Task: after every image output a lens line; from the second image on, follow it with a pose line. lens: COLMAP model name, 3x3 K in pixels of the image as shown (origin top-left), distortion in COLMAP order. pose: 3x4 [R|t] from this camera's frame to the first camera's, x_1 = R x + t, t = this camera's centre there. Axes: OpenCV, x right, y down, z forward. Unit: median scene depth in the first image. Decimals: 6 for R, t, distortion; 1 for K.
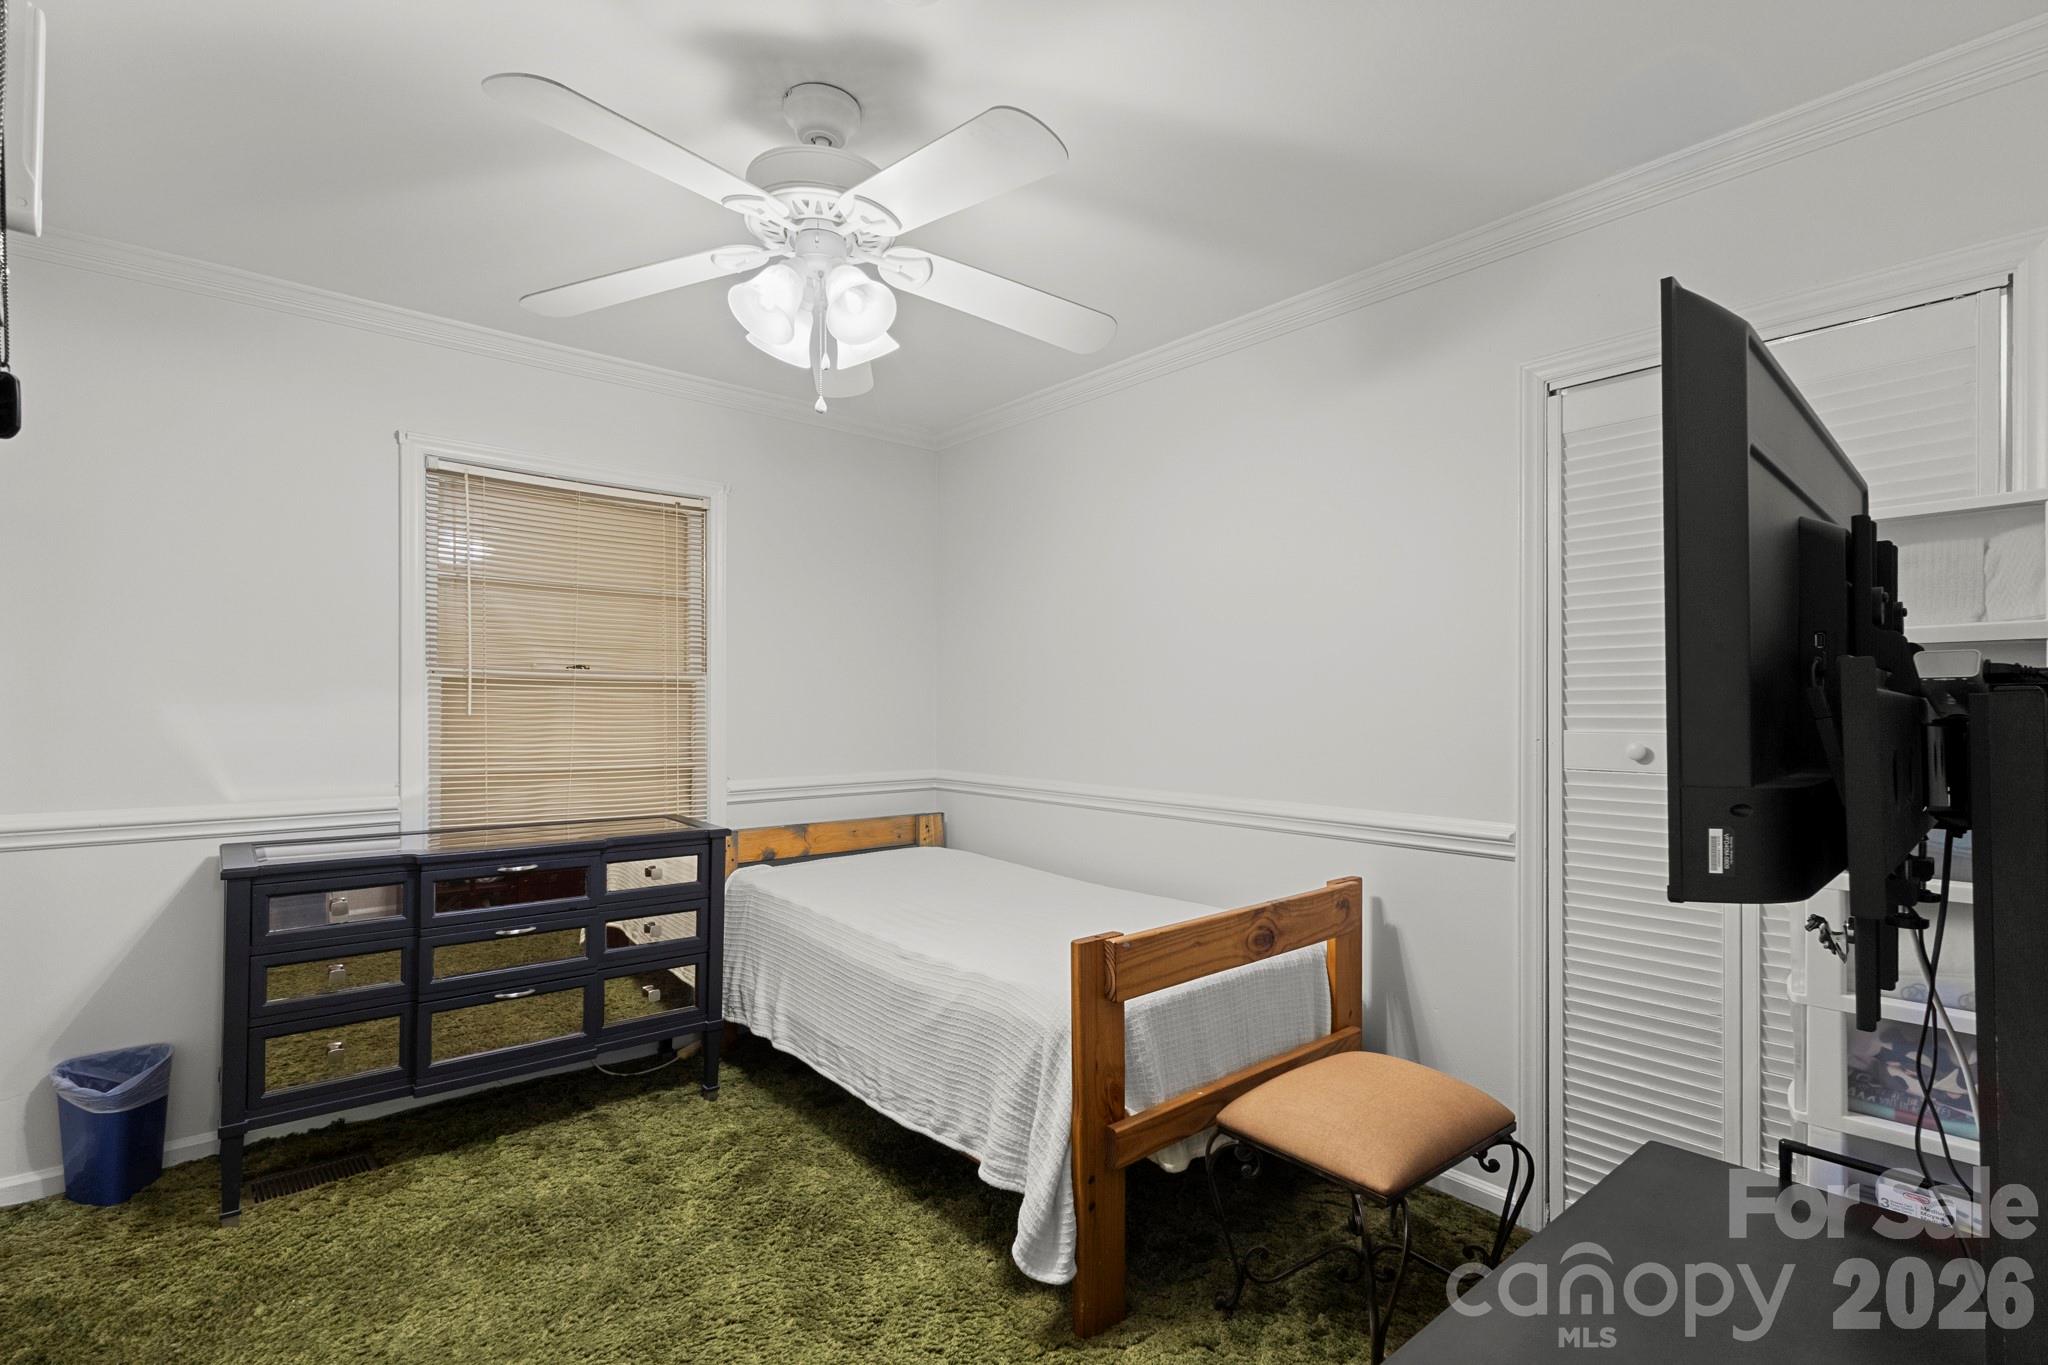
lens RADIAL K [[958.7, 0, 1013.0], [0, 958.7, 691.3], [0, 0, 1]] dist [0.002123, 0.004151]
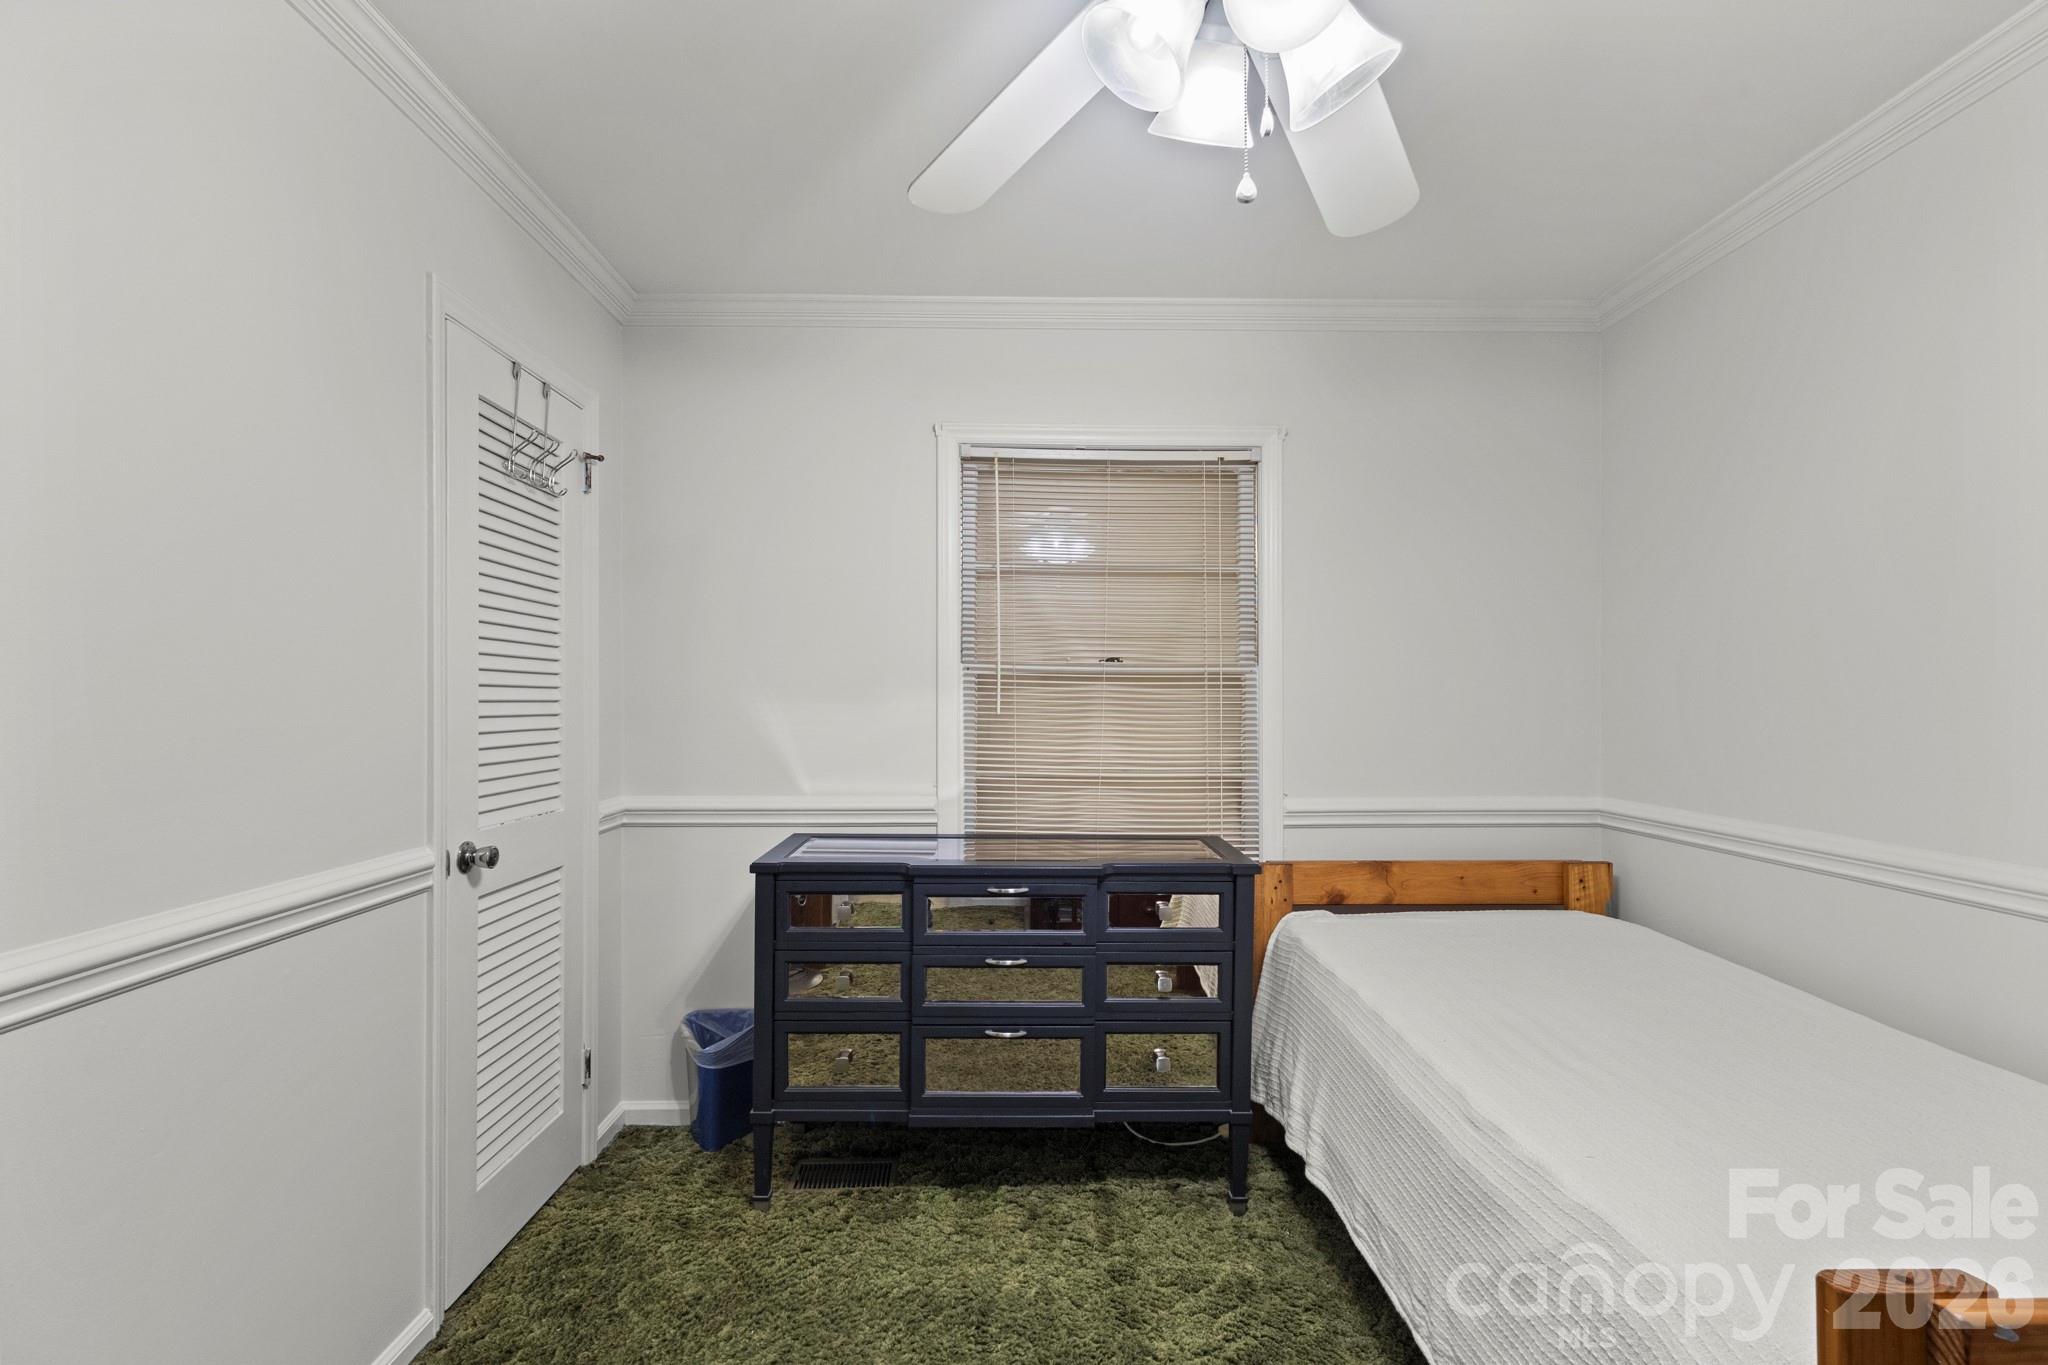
lens RADIAL K [[958.7, 0, 1013.0], [0, 958.7, 691.3], [0, 0, 1]] dist [0.002123, 0.004151]
pose [[0.775899, -0.007466, -0.630813, 0.036628], [0.010745, 0.999941, 0.001382, 0.001491], [0.630765, -0.007850, 0.775934, 0.286111]]
